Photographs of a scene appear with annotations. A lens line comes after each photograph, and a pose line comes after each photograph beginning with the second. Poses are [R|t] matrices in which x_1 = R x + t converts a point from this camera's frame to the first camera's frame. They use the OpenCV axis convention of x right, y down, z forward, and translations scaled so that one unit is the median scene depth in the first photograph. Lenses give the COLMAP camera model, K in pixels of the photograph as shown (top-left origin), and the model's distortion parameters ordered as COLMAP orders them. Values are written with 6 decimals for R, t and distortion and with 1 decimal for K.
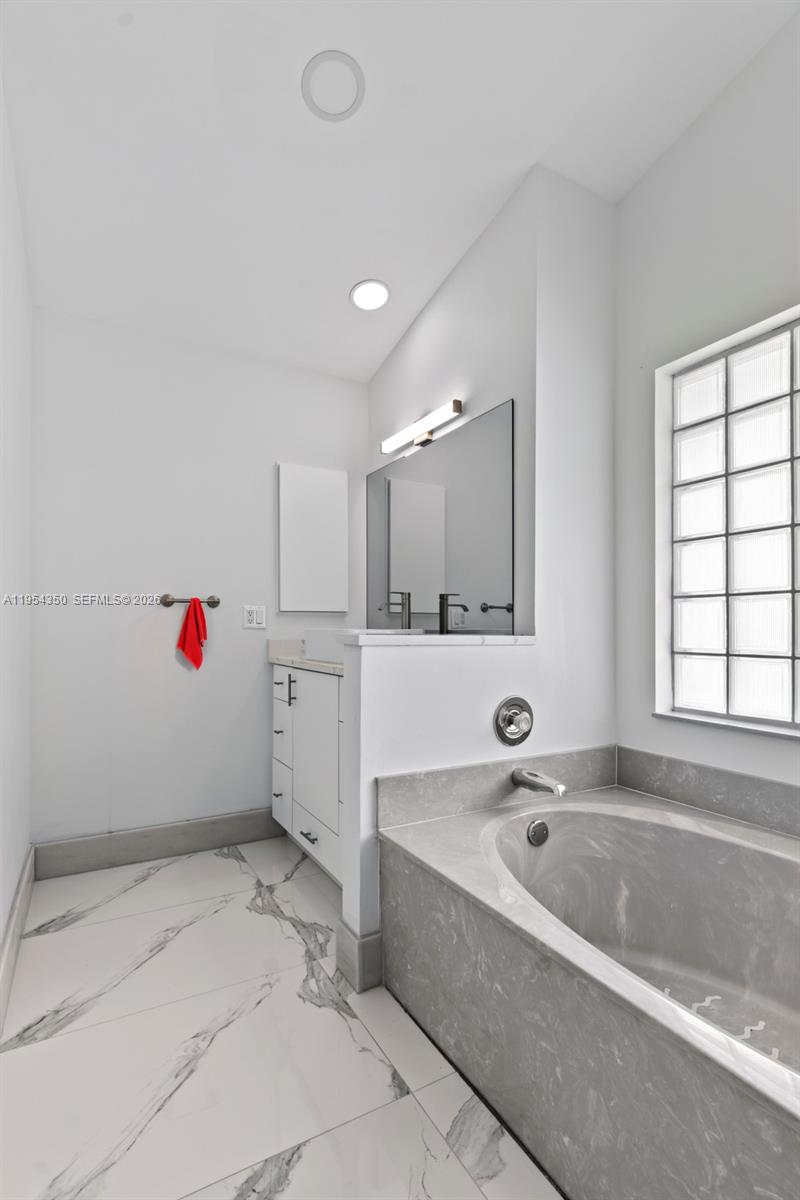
lens RADIAL K [[571.9, 0, 393.1], [0, 571.9, 624.9], [0, 0, 1]] dist [-0.003031, 0.000113]
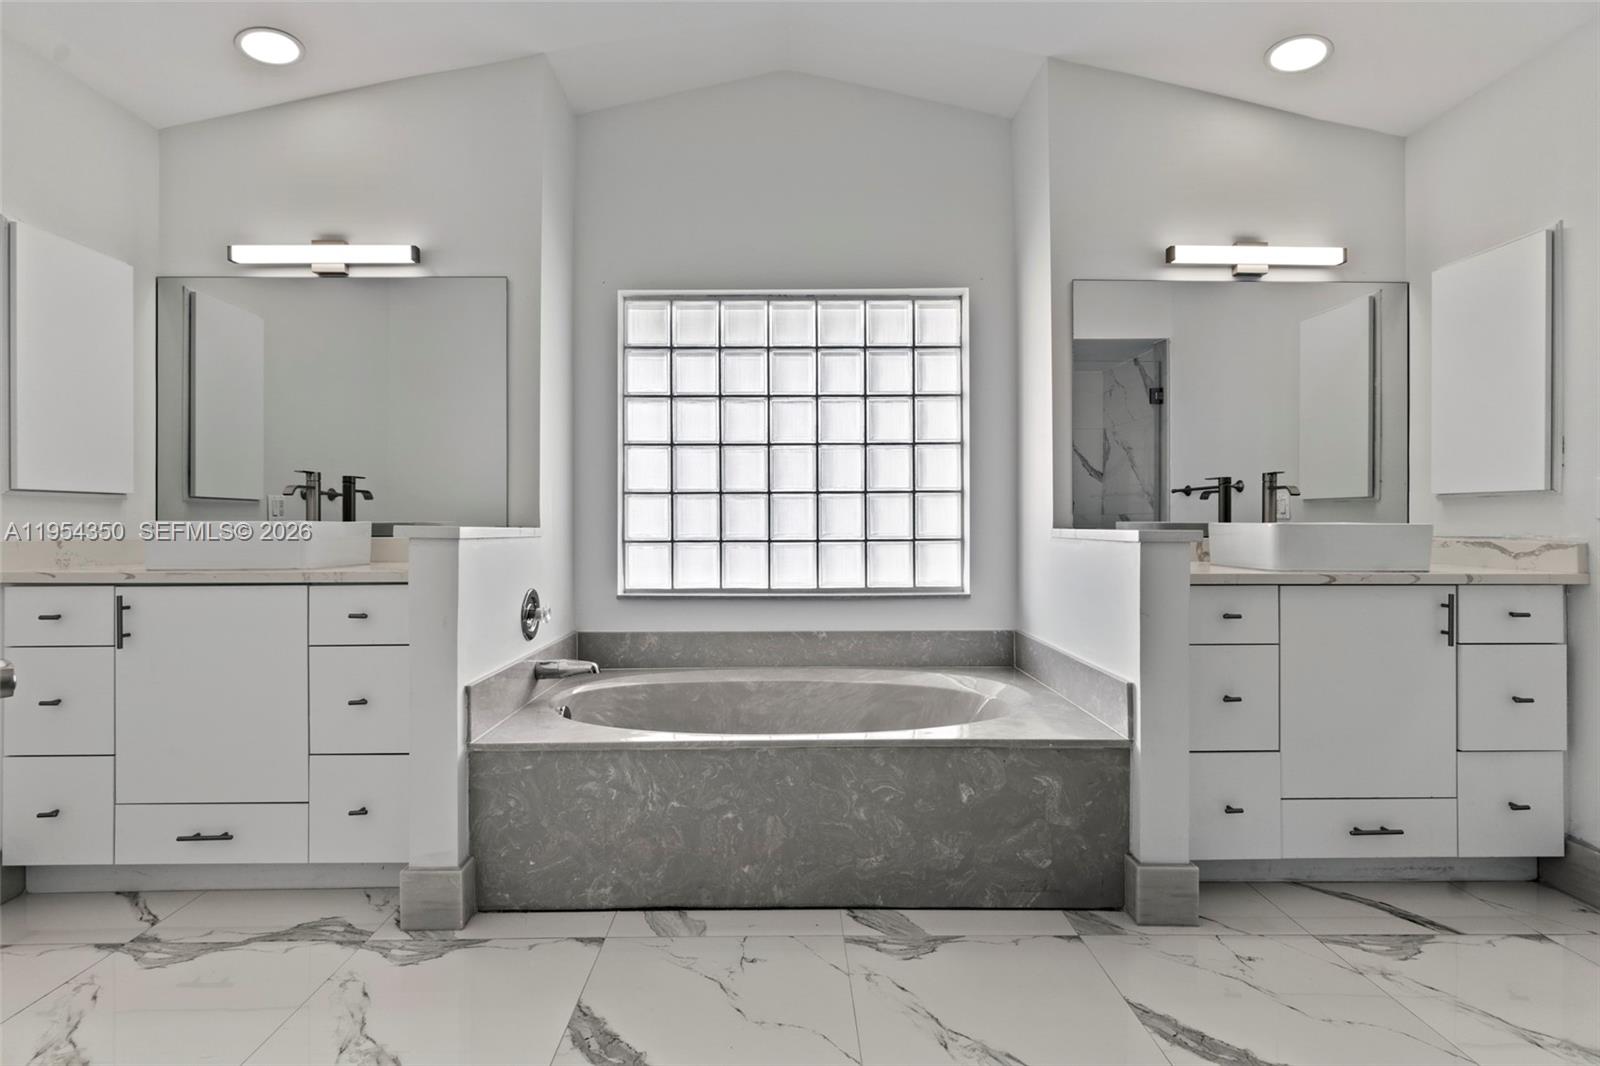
lens RADIAL K [[754.1, 0, 799.1], [0, 754.1, 522.4], [0, 0, 1]] dist [-0.003862, -0.000399]
pose [[0.465314, -0.001473, 0.885144, -0.685261], [-0.002256, 0.999993, 0.002851, 0.005265], [-0.885143, -0.003324, 0.465308, -0.007036]]
